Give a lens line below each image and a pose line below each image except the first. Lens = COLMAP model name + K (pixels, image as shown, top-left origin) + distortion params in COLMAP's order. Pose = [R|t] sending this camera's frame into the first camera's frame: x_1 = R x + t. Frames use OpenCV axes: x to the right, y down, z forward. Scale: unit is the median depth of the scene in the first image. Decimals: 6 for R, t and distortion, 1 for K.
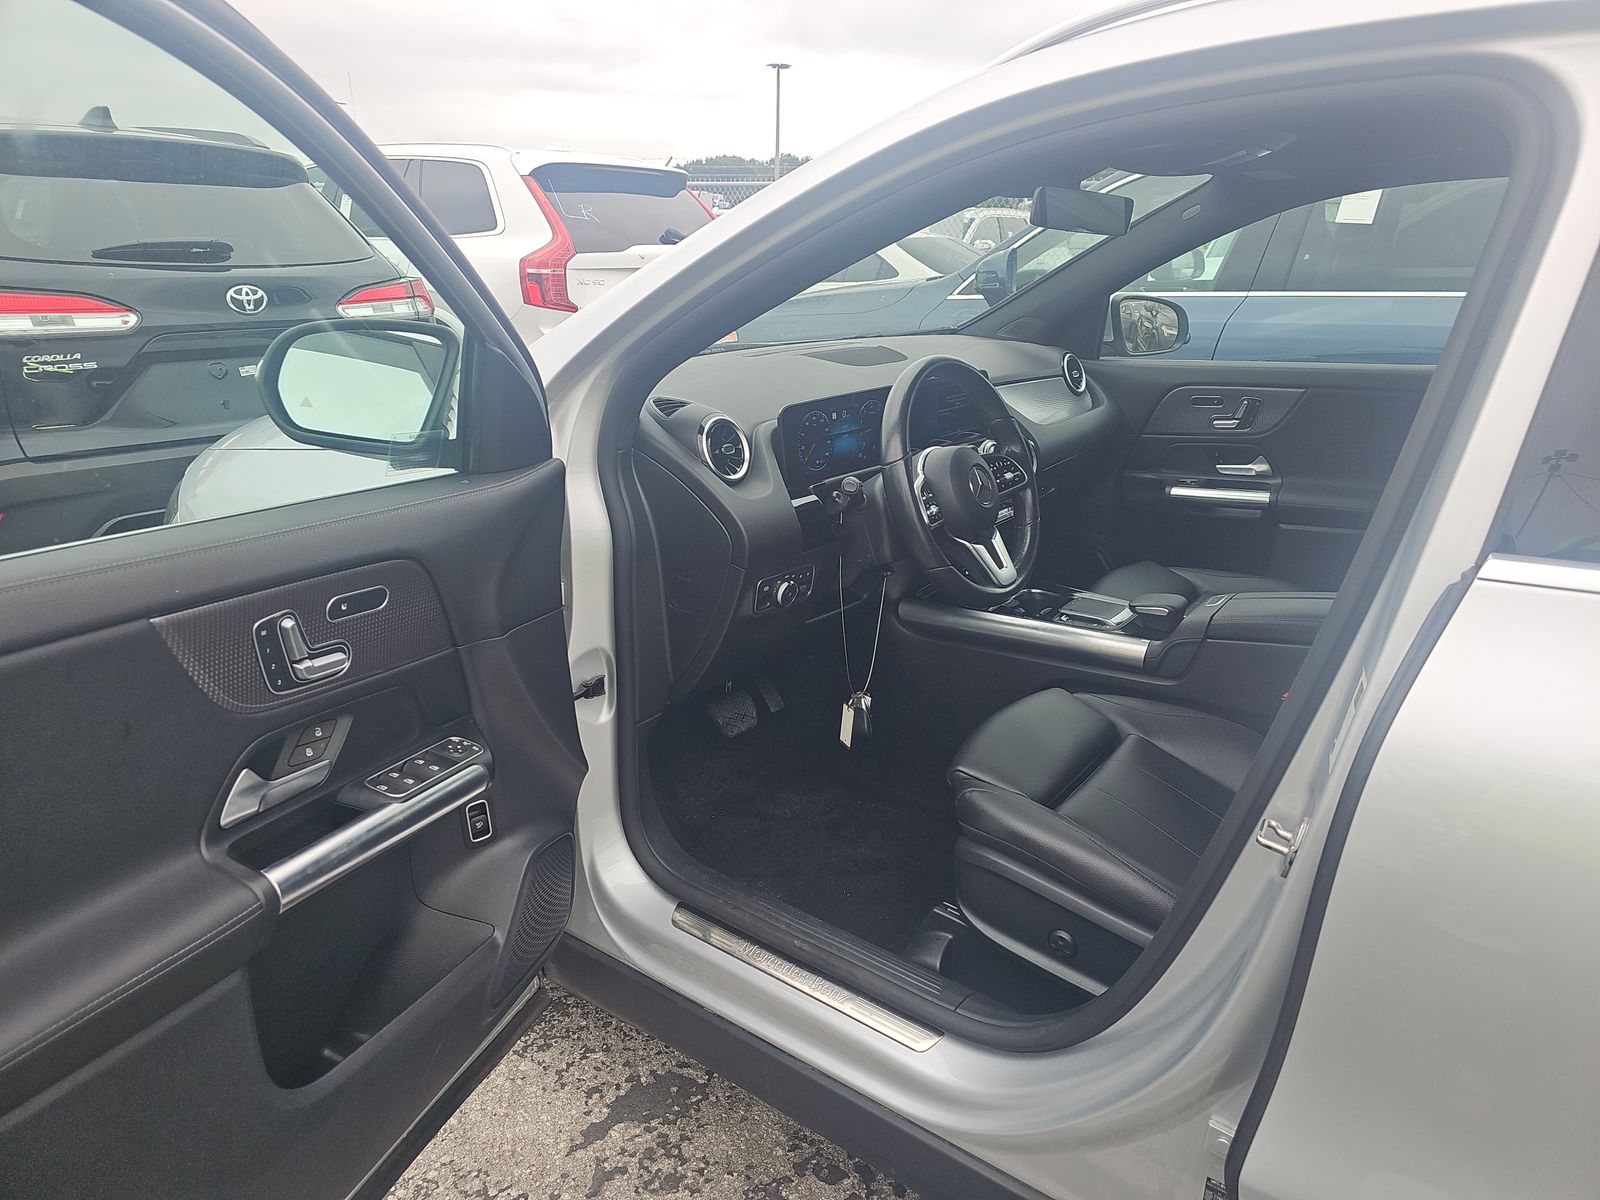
lens RADIAL K [[977.0, 0, 800.0], [0, 977.0, 600.0], [0, 0, 1]] dist [0.002976, -0.032447]
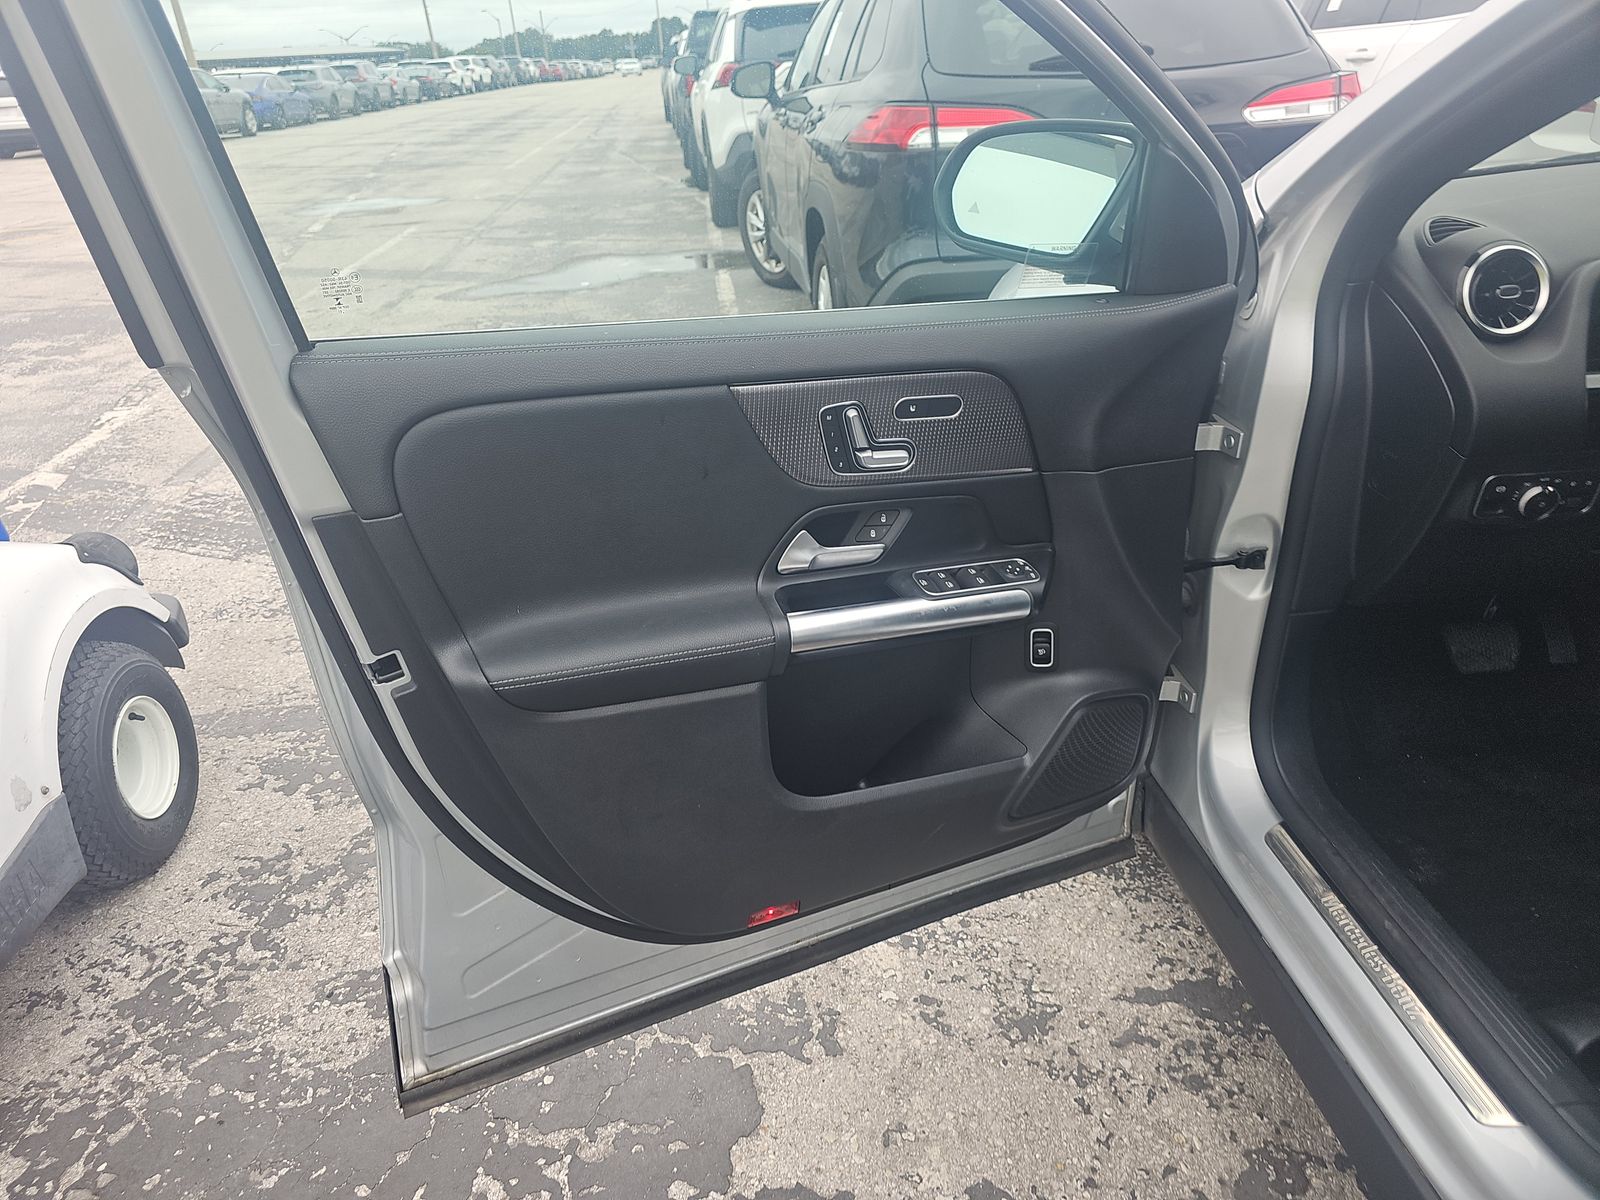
lens RADIAL K [[980.3, 0, 800.1], [0, 980.3, 620.1], [0, 0, 1]] dist [0.040349, -0.060302]
pose [[0.663468, 0.303149, -0.684040, 0.198439], [-0.172922, 0.951618, 0.254011, -0.018663], [0.727948, -0.050243, 0.683789, 0.116779]]
